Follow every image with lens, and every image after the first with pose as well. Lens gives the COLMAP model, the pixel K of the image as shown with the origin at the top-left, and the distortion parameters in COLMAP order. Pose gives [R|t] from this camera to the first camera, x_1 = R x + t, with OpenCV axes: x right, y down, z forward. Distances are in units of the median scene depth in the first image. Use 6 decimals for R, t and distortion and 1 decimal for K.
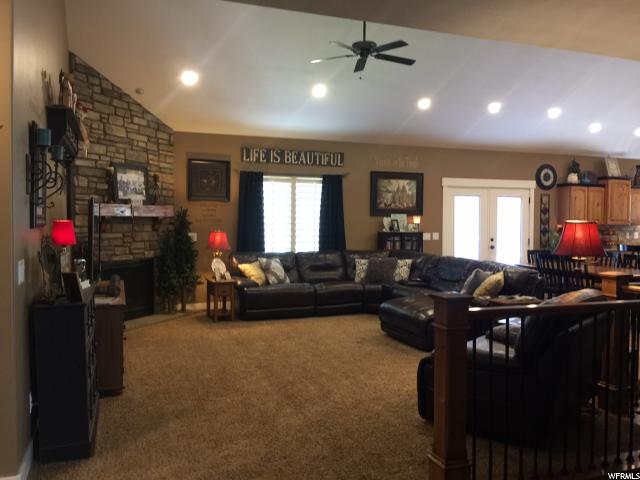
lens RADIAL K [[547.2, 0, 318.6], [0, 547.2, 237.4], [0, 0, 1]] dist [-0.012971, 0.003132]
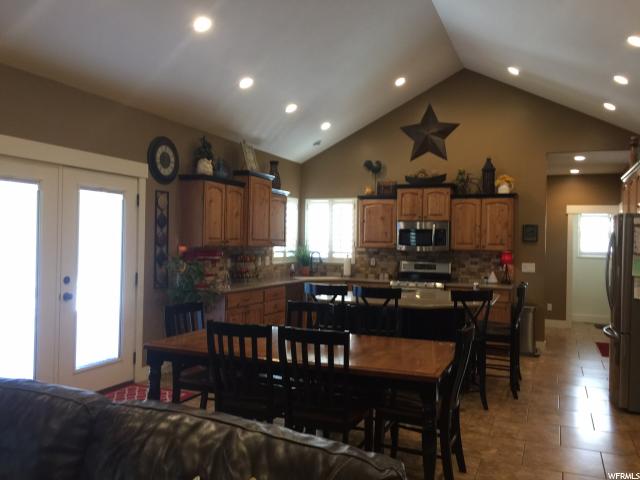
lens RADIAL K [[547.2, 0, 316.7], [0, 547.2, 237.9], [0, 0, 1]] dist [-0.012971, 0.003132]
pose [[0.690137, 0.011901, 0.723581, 0.125549], [0.004680, 0.999770, -0.020908, -0.019706], [-0.723664, 0.017816, 0.689923, 0.509886]]
